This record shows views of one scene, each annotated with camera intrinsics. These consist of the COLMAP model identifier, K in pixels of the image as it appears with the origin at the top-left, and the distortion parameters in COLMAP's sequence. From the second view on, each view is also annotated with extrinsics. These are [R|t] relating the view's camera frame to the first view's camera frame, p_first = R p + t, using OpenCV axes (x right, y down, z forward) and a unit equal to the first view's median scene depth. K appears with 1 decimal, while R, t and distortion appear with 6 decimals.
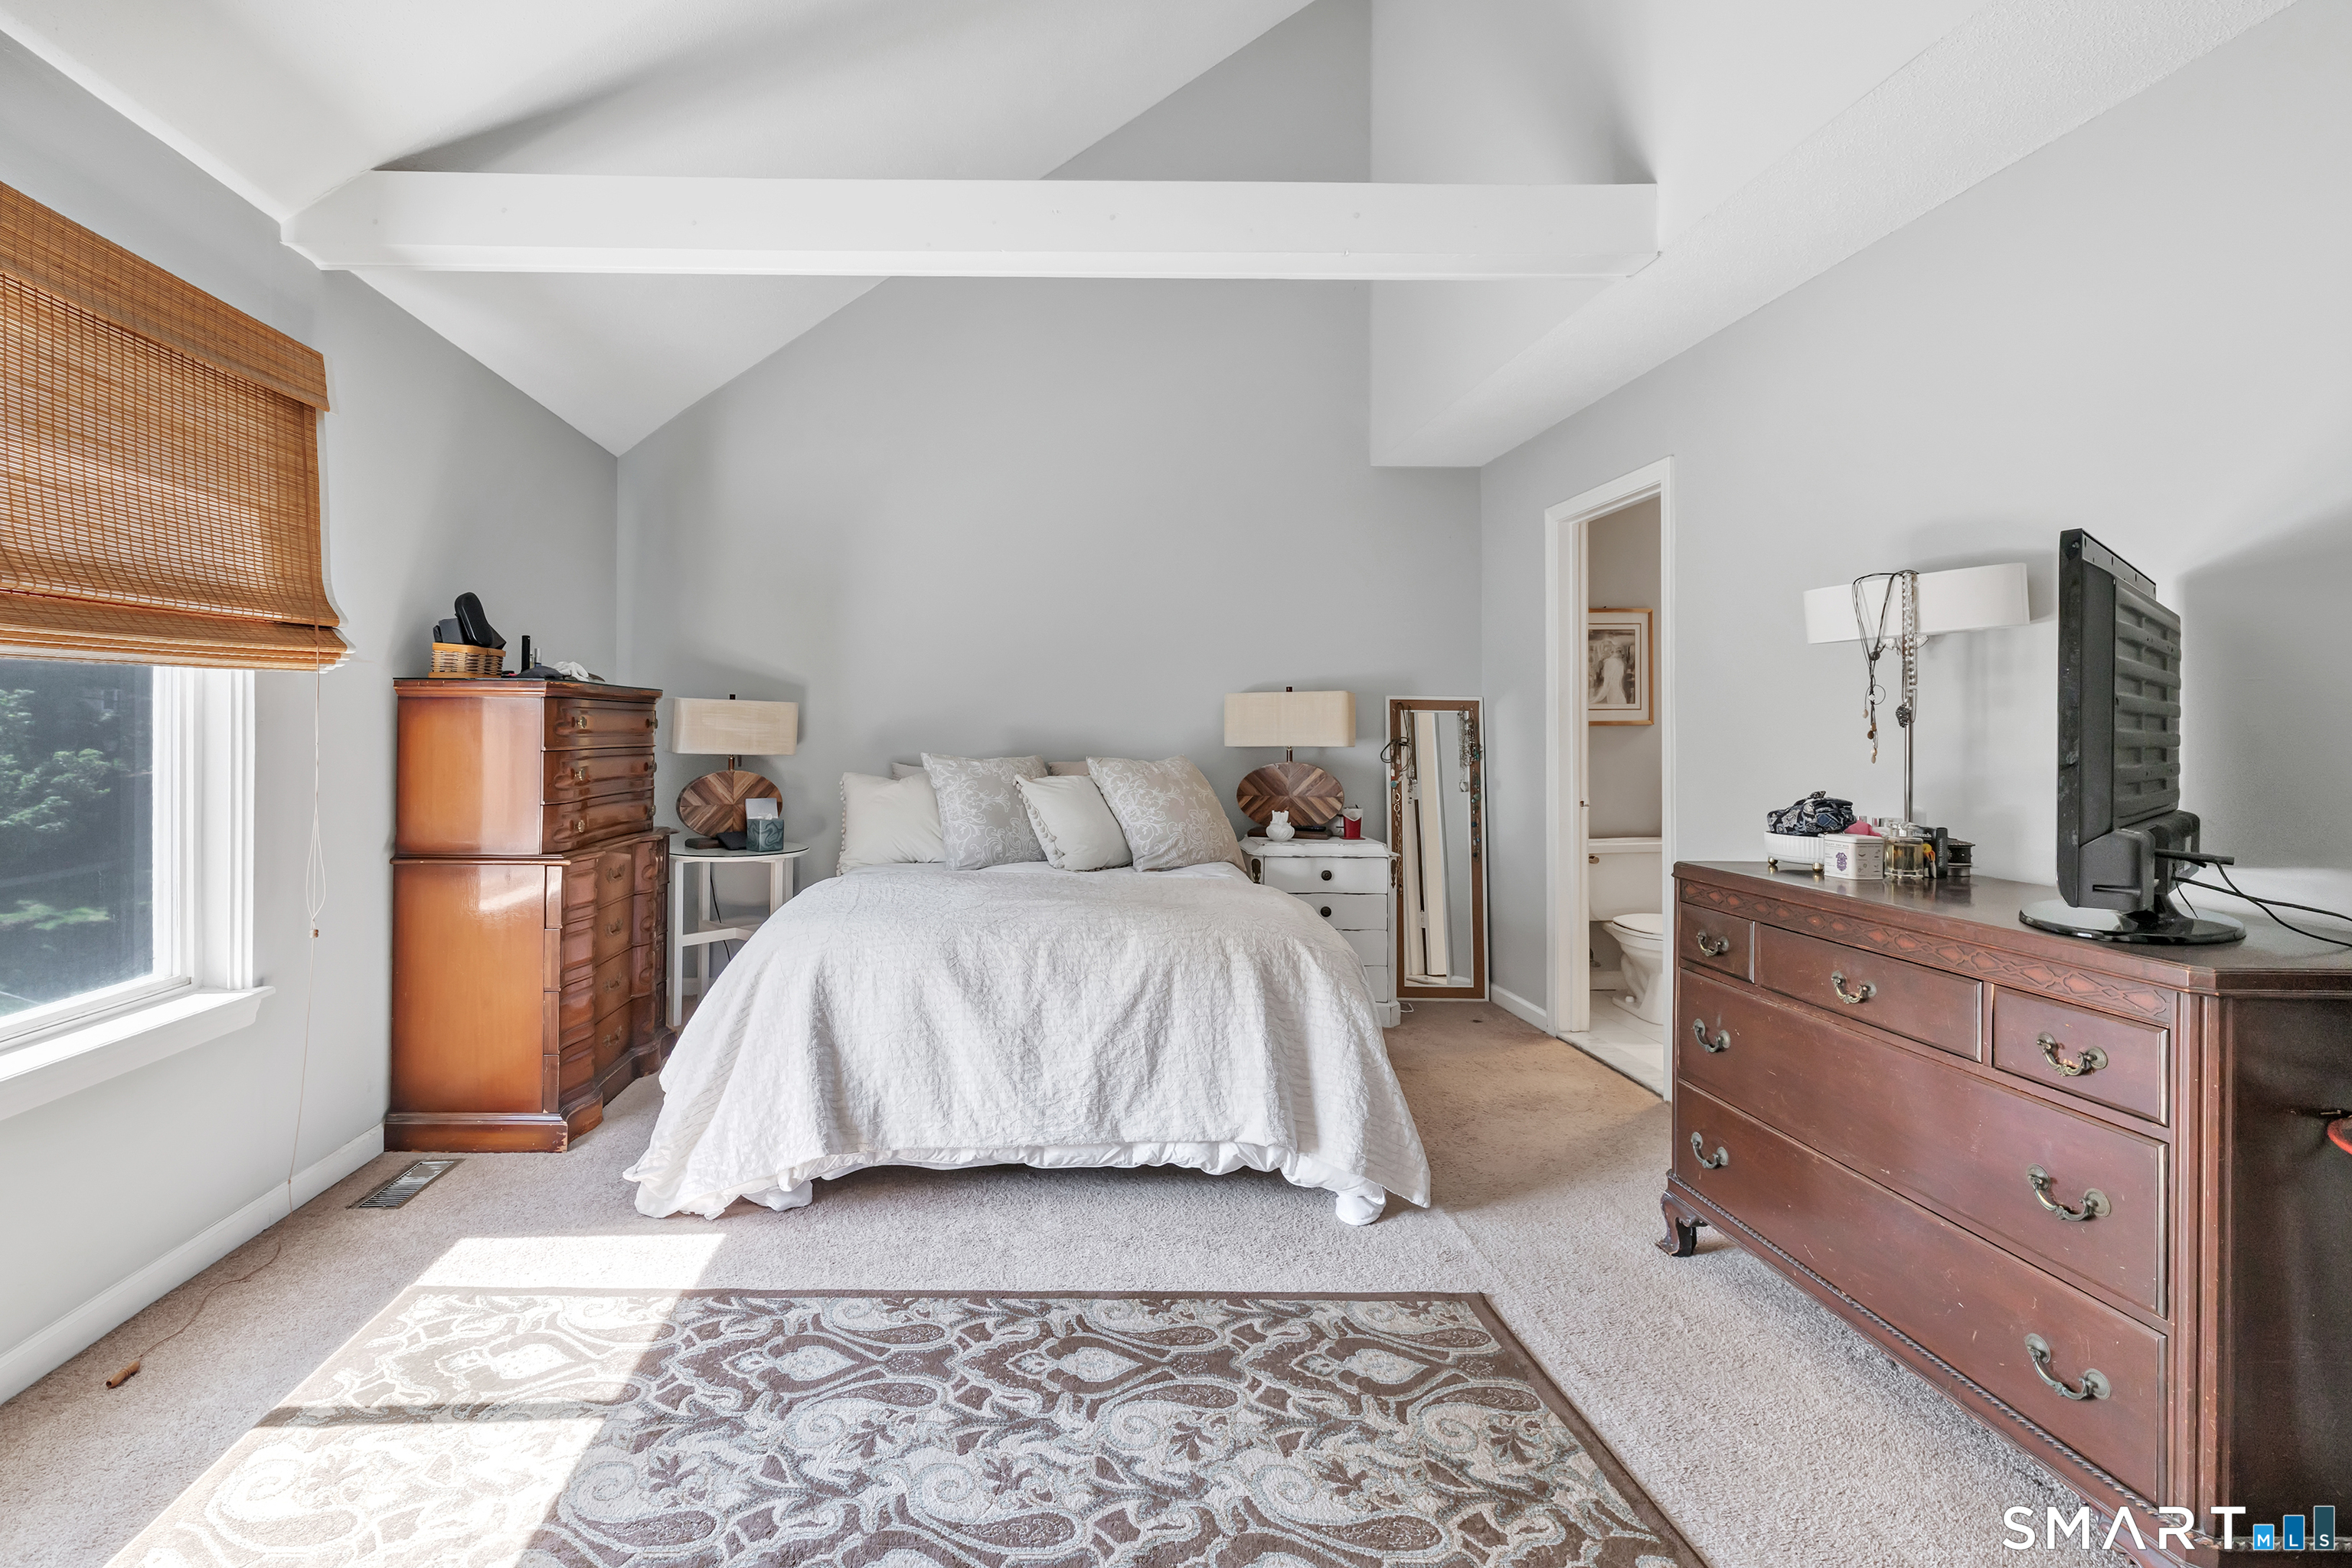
lens RADIAL K [[1036.1, 0, 988.3], [0, 1036.1, 722.9], [0, 0, 1]] dist [-0.003394, 0.001069]
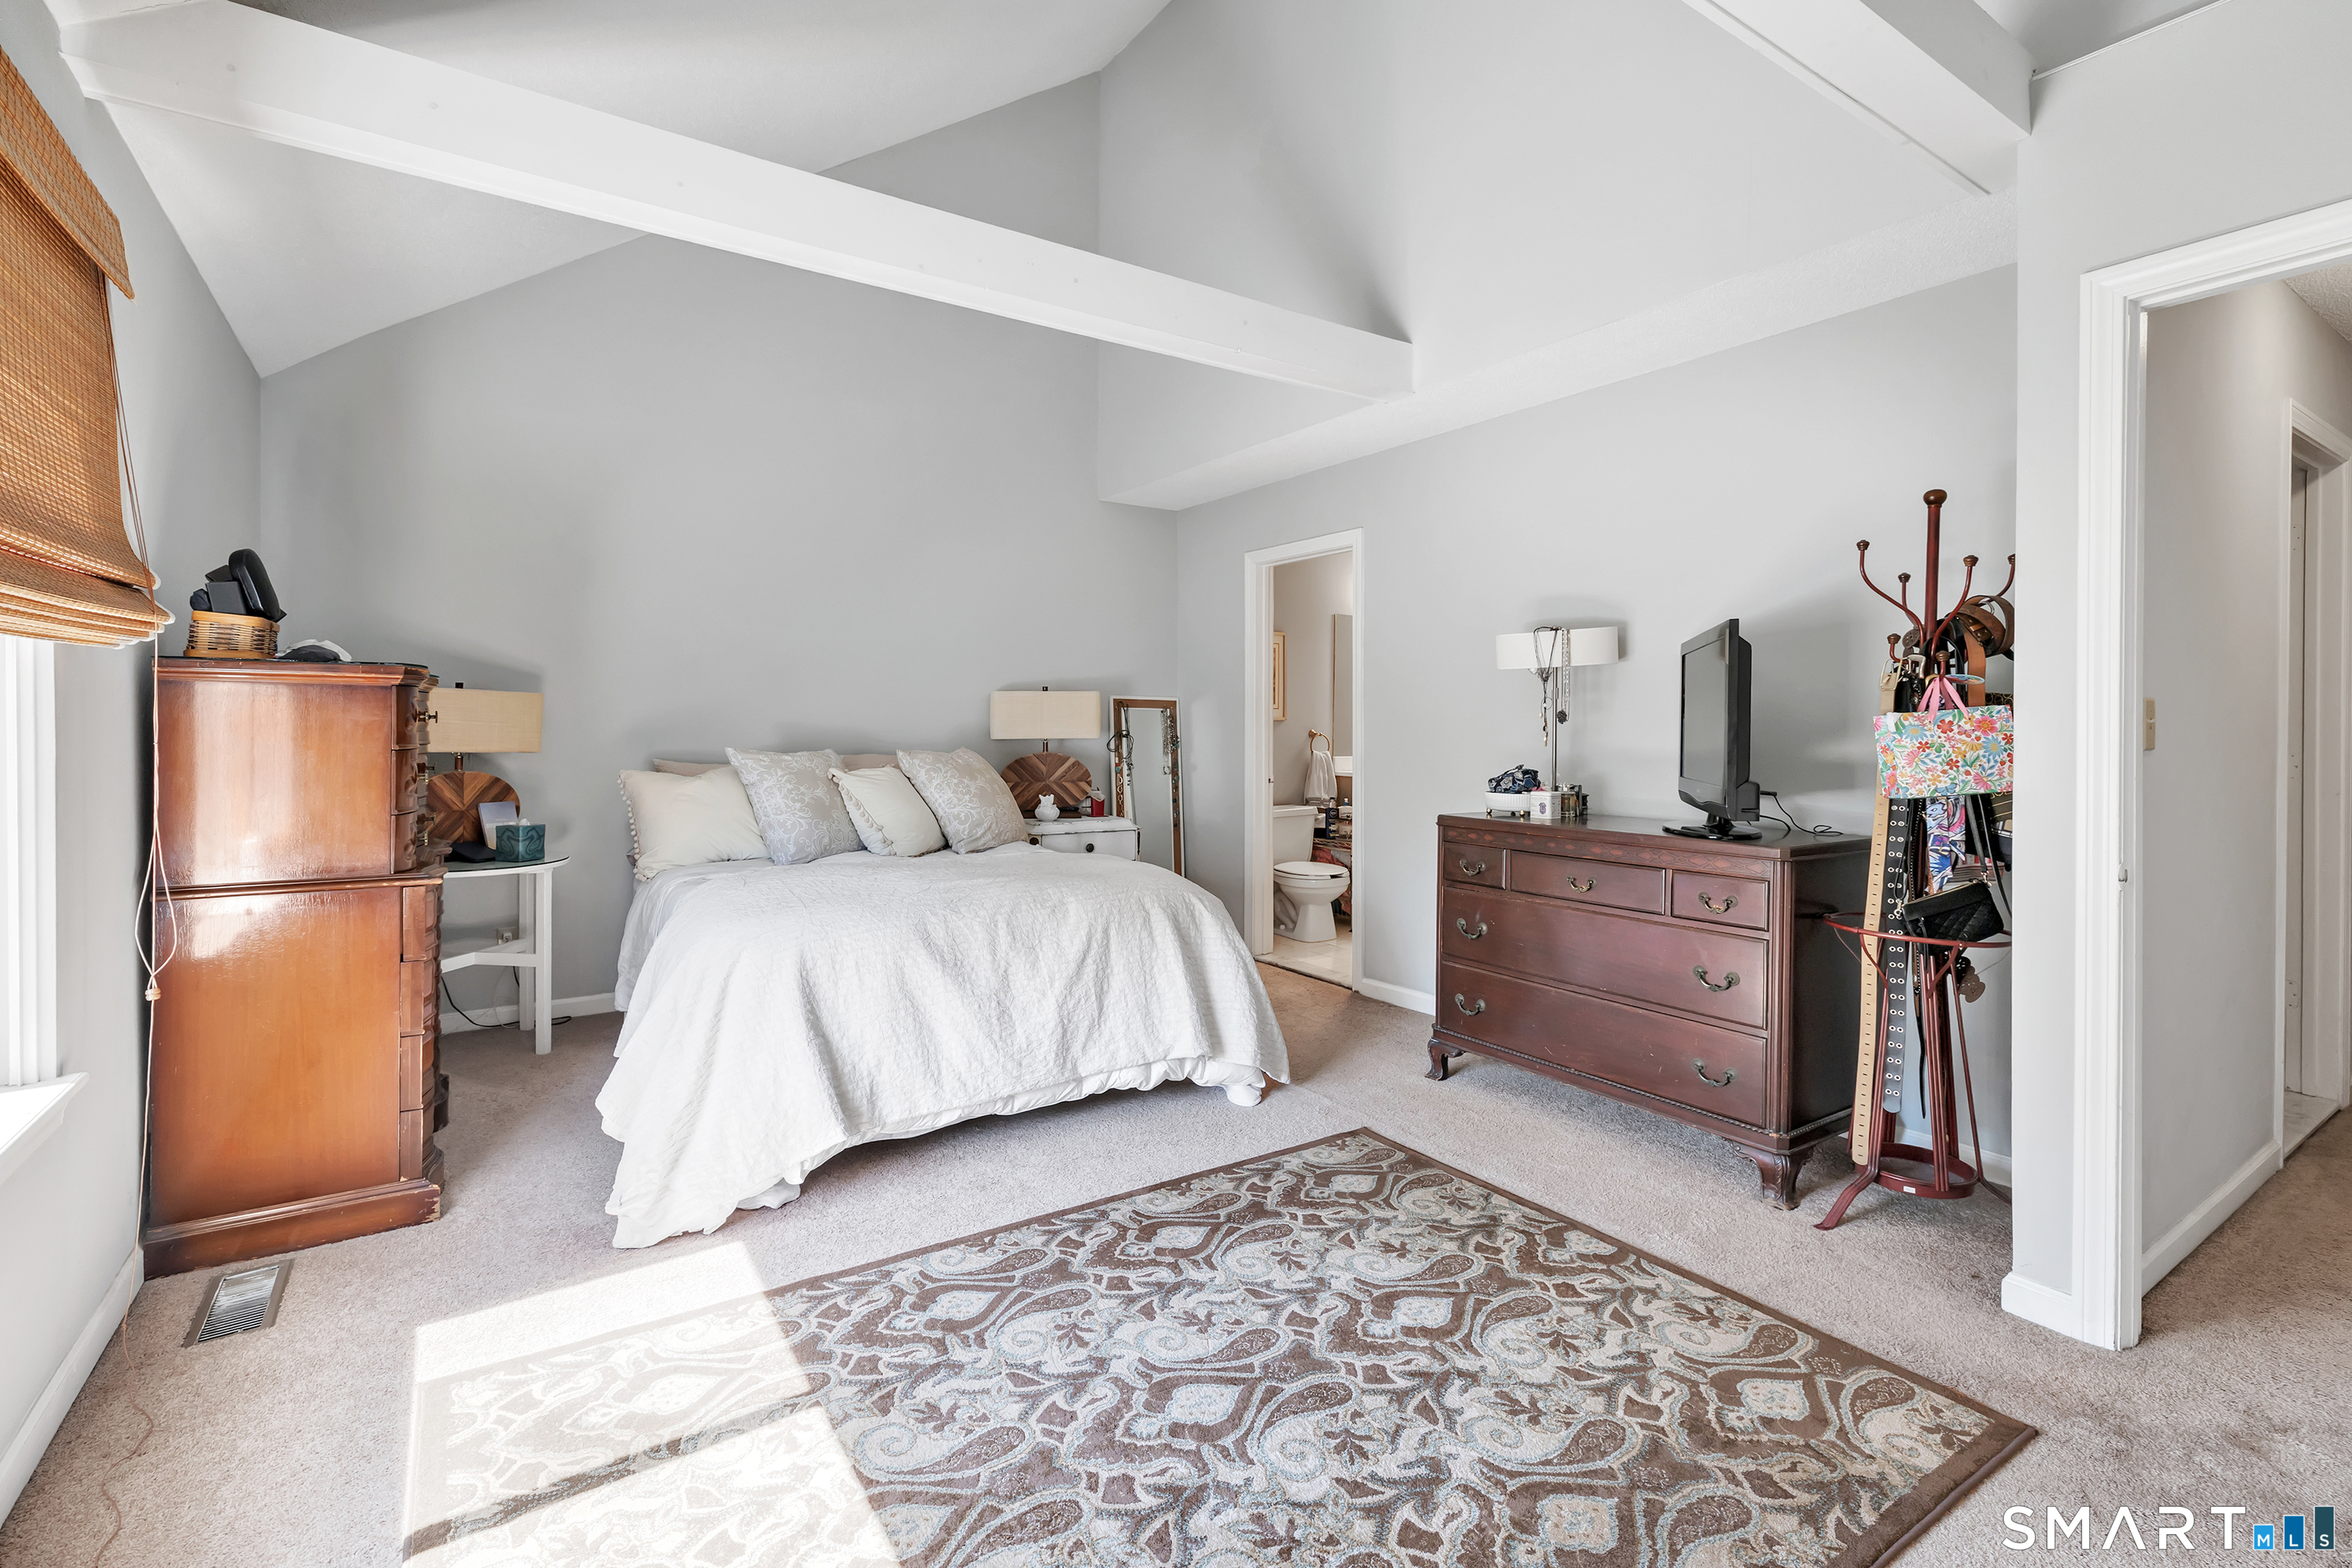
lens RADIAL K [[1036.1, 0, 1082.6], [0, 1036.1, 723.6], [0, 0, 1]] dist [-0.003394, 0.001069]
pose [[0.855150, 0.001468, 0.518379, -0.468655], [-0.005065, 0.999972, 0.005524, -0.000667], [-0.518356, -0.007350, 0.855133, 0.003866]]
